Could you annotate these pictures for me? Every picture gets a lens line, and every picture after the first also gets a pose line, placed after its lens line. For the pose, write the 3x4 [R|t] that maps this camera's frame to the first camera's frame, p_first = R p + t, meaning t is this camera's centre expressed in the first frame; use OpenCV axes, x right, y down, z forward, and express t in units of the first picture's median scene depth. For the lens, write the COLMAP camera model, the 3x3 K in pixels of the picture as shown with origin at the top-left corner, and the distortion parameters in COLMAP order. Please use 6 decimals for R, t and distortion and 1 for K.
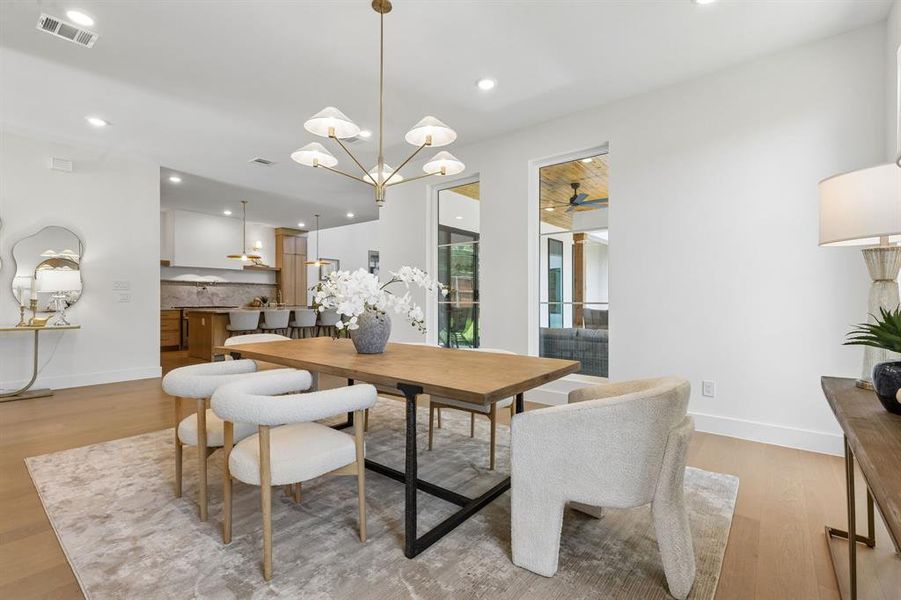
lens RADIAL K [[408.7, 0, 443.4], [0, 408.7, 295.1], [0, 0, 1]] dist [0.018214, -0.000163]
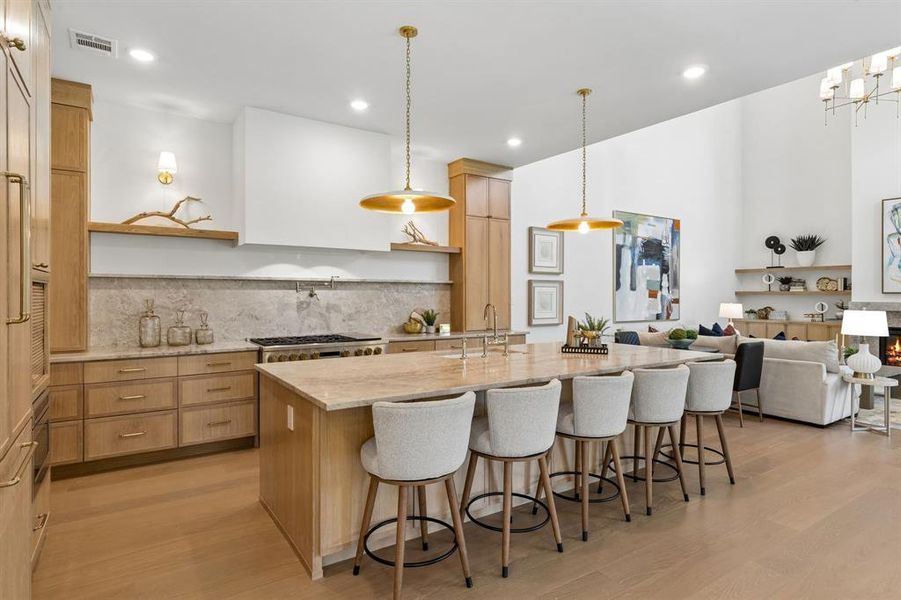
lens RADIAL K [[486.9, 0, 432.1], [0, 486.9, 292.6], [0, 0, 1]] dist [-0.000609, -0.000122]
pose [[0.948219, -0.000620, -0.317616, -0.270567], [0.001834, 0.999992, 0.003524, -0.019091], [0.317611, -0.003924, 0.948213, 0.504173]]
